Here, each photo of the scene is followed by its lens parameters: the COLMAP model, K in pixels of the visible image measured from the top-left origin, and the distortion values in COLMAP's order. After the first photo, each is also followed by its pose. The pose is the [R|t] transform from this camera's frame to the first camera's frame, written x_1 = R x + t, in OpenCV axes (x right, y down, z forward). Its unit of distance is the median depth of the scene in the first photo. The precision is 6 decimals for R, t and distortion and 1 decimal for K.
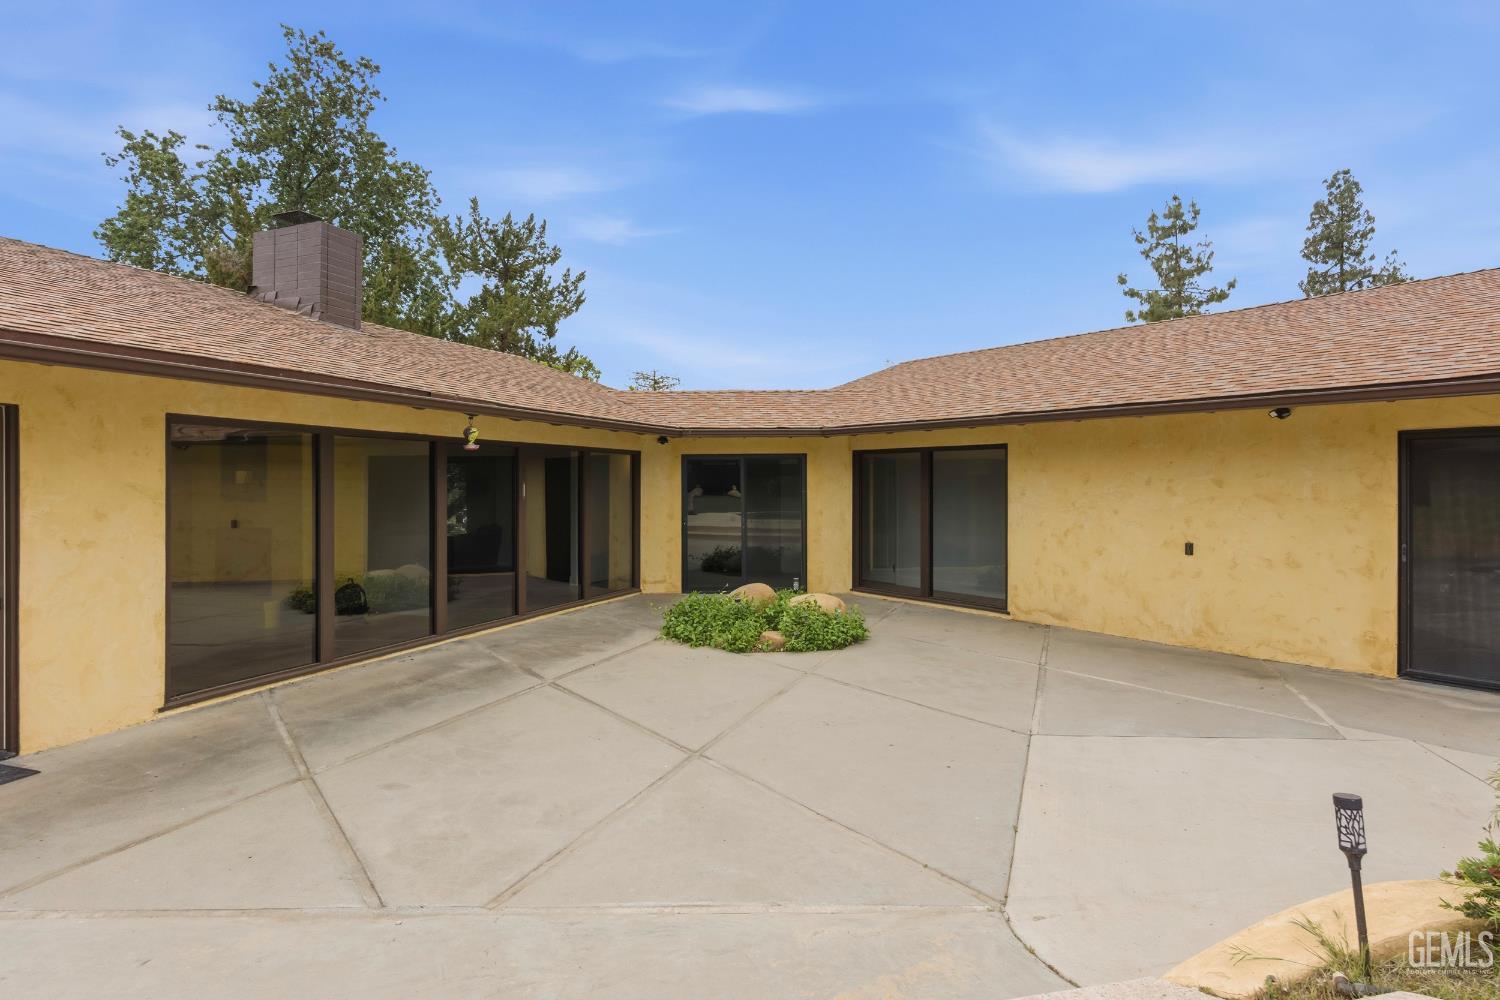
lens RADIAL K [[770.4, 0, 758.6], [0, 770.4, 483.2], [0, 0, 1]] dist [-0.003824, 0.005673]
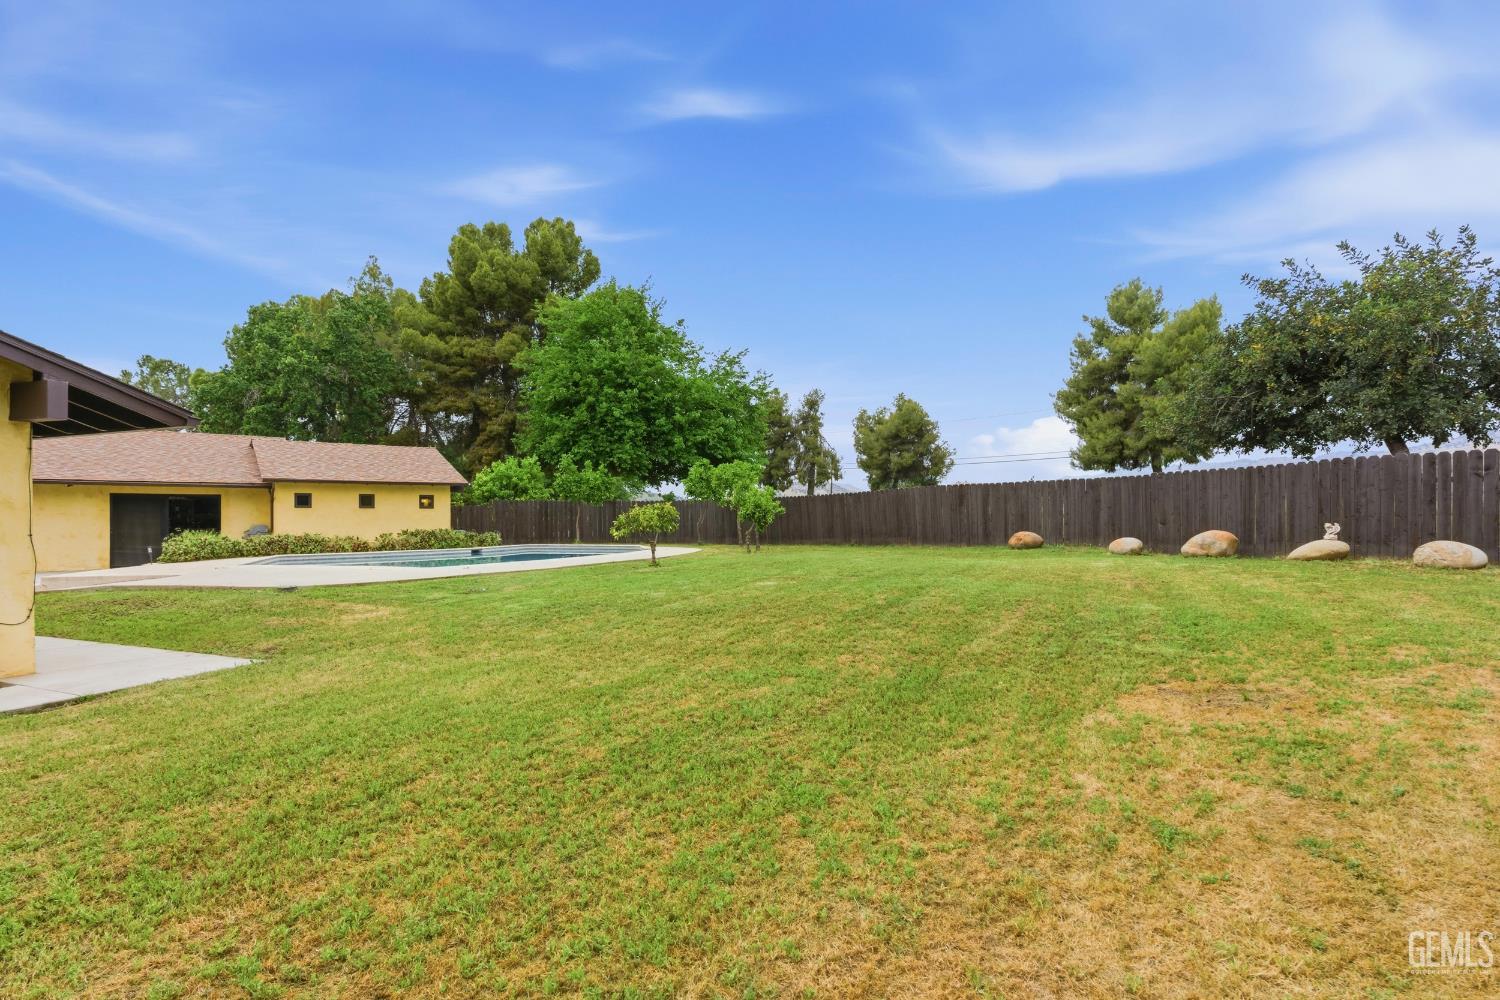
lens RADIAL K [[770.4, 0, 762.2], [0, 770.4, 527.0], [0, 0, 1]] dist [-0.003824, 0.005673]
pose [[0.039526, -0.012582, 0.999139, -1.223244], [-0.001879, 0.999918, 0.012666, 0.015467], [-0.999217, -0.002378, 0.039499, -0.996490]]
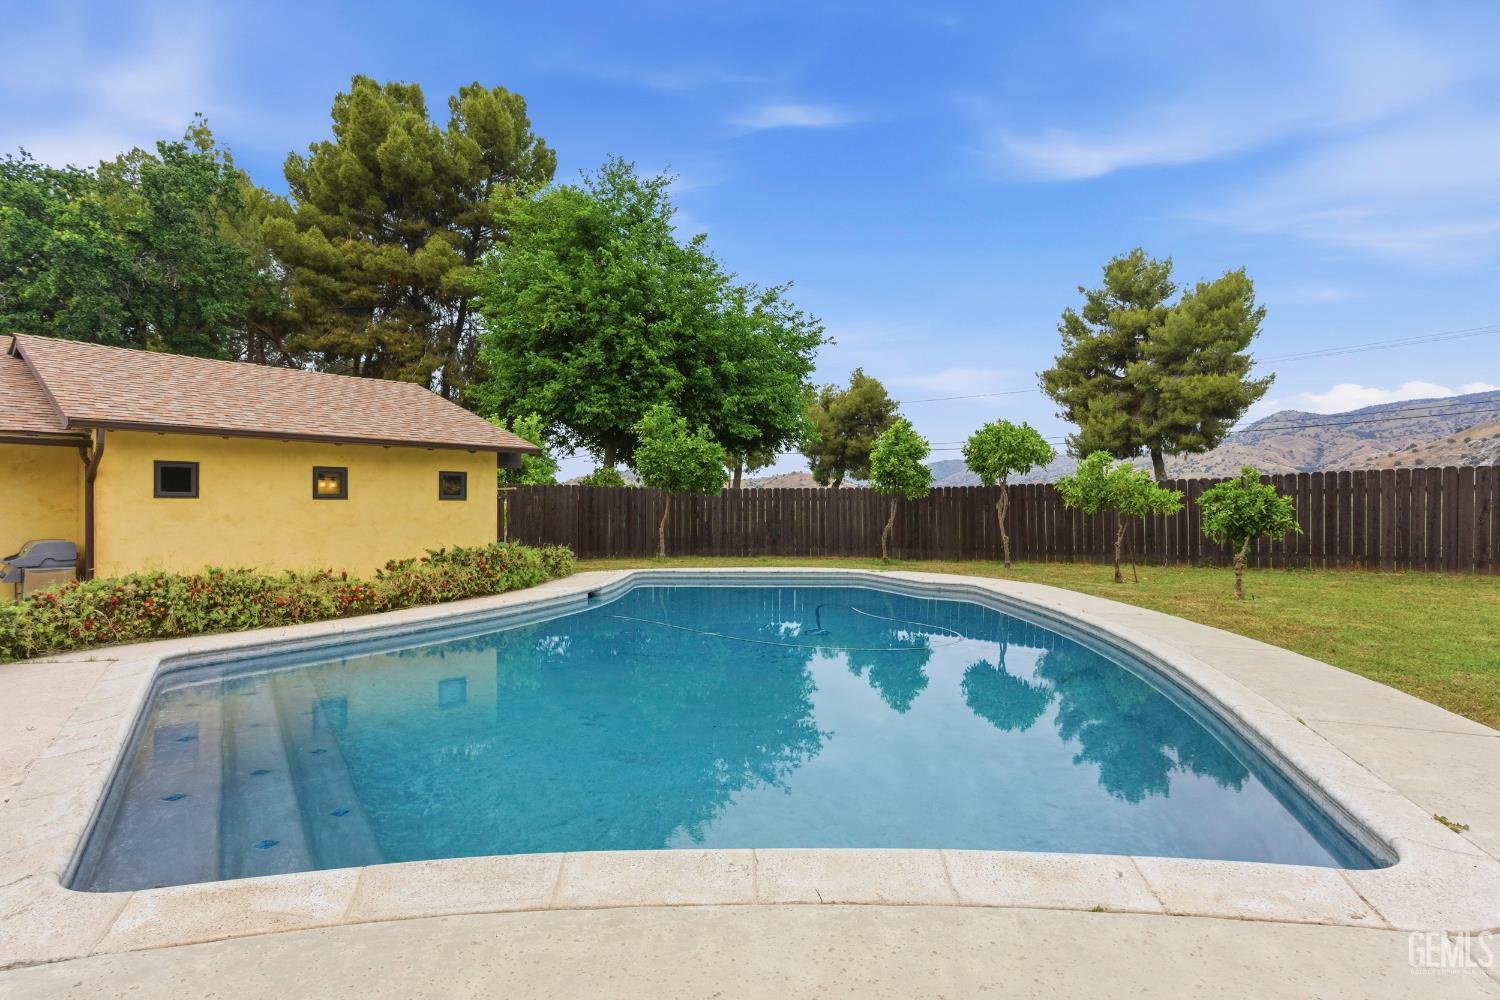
lens RADIAL K [[770.4, 0, 752.1], [0, 770.4, 519.4], [0, 0, 1]] dist [-0.003824, 0.005673]
pose [[-0.167589, -0.017943, 0.985694, -0.244318], [-0.008101, 0.999826, 0.016822, -0.001112], [-0.985824, -0.005166, -0.167706, -0.243375]]
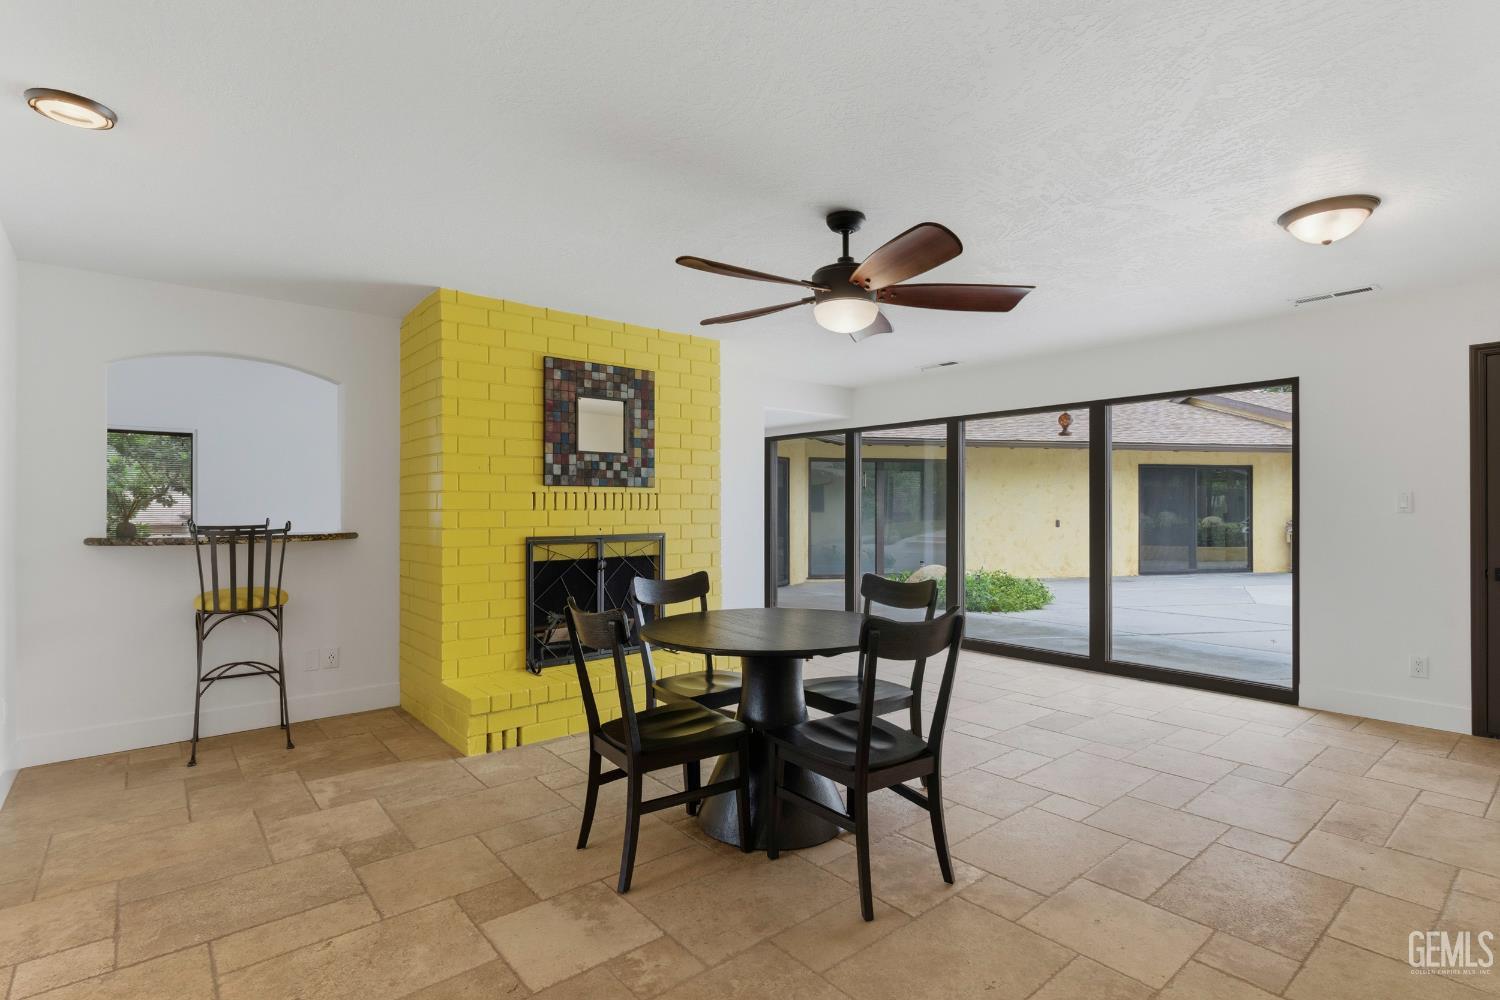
lens RADIAL K [[724.6, 0, 756.6], [0, 724.6, 502.3], [0, 0, 1]] dist [0.003458, -0.000558]
pose [[0.483619, 0.007021, 0.875251, -0.810454], [0.000746, 0.999964, -0.008433, 0.031022], [-0.875279, 0.004731, 0.483596, 0.498652]]
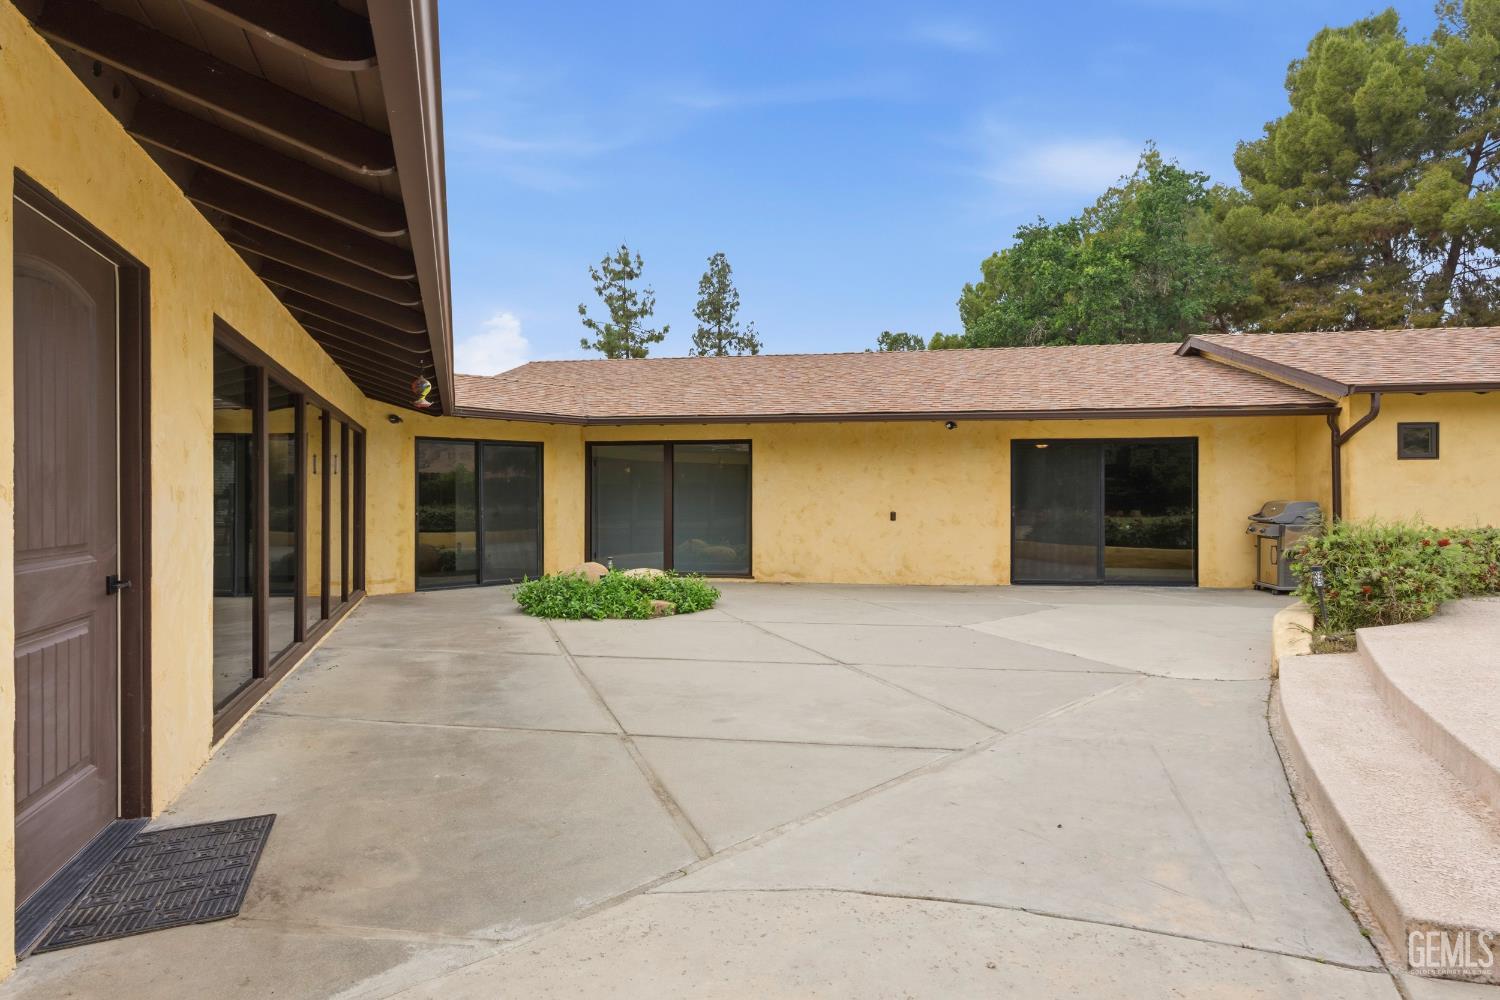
lens RADIAL K [[770.4, 0, 756.0], [0, 770.4, 494.5], [0, 0, 1]] dist [-0.003824, 0.005673]
pose [[0.731493, 0.003898, 0.681838, -0.387365], [0.000424, 0.999981, -0.006172, 0.033485], [-0.681849, 0.004804, 0.731477, 0.073456]]
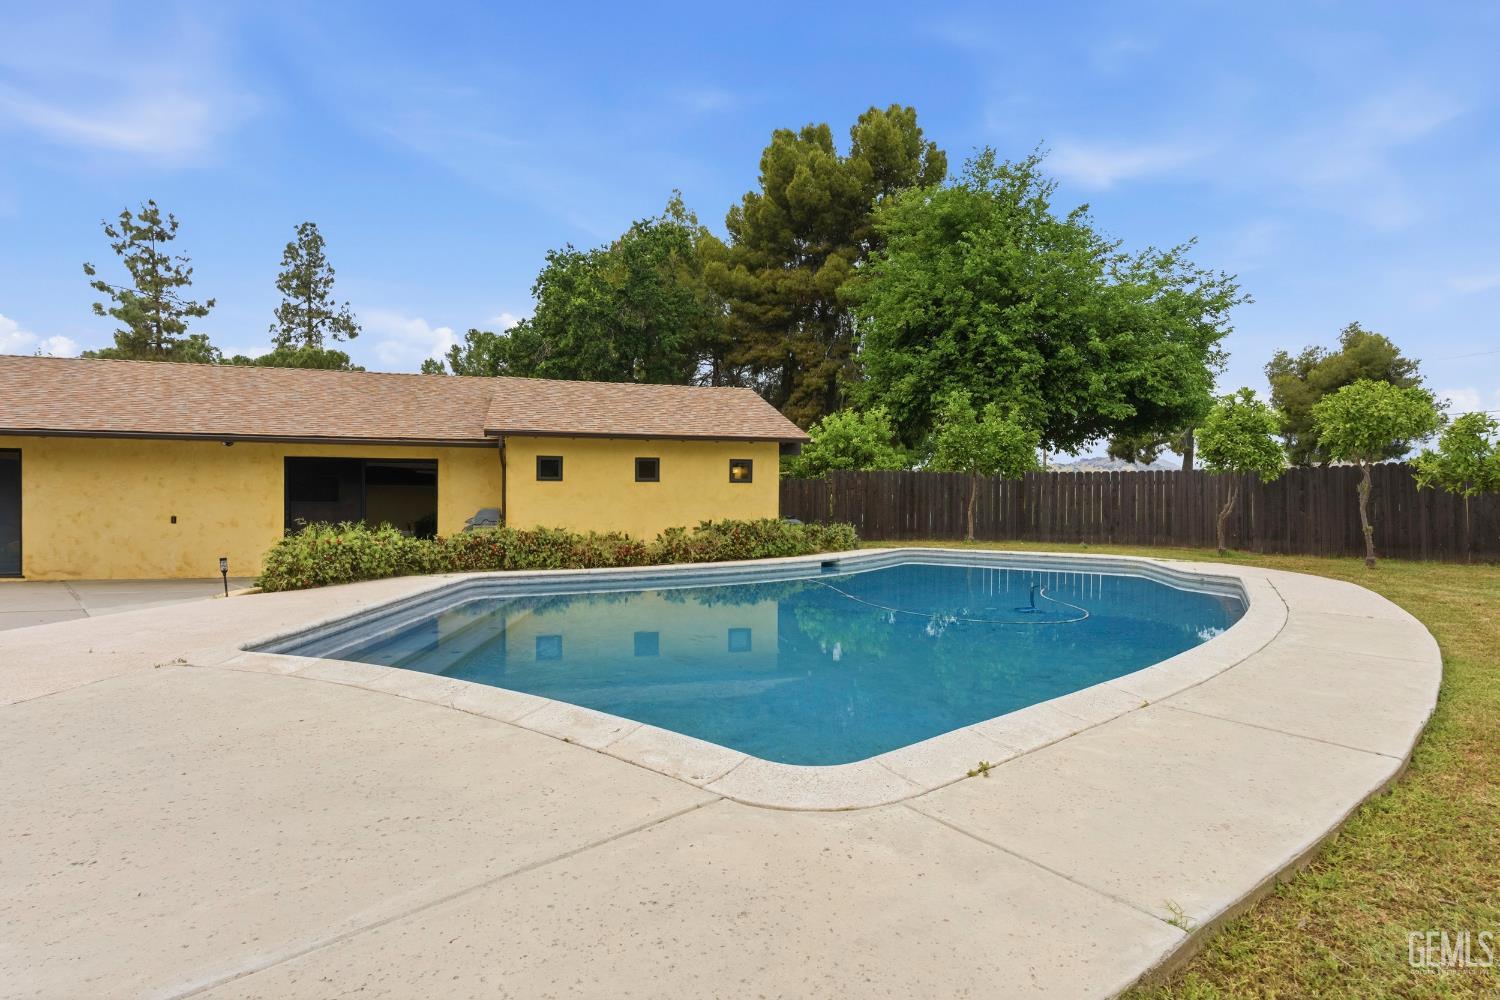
lens RADIAL K [[770.4, 0, 762.1], [0, 770.4, 505.2], [0, 0, 1]] dist [-0.003824, 0.005673]
pose [[0.391466, -0.010400, 0.920134, -0.302877], [-0.009778, 0.999833, 0.015460, 0.009764], [-0.920141, -0.015049, 0.391299, -0.524289]]
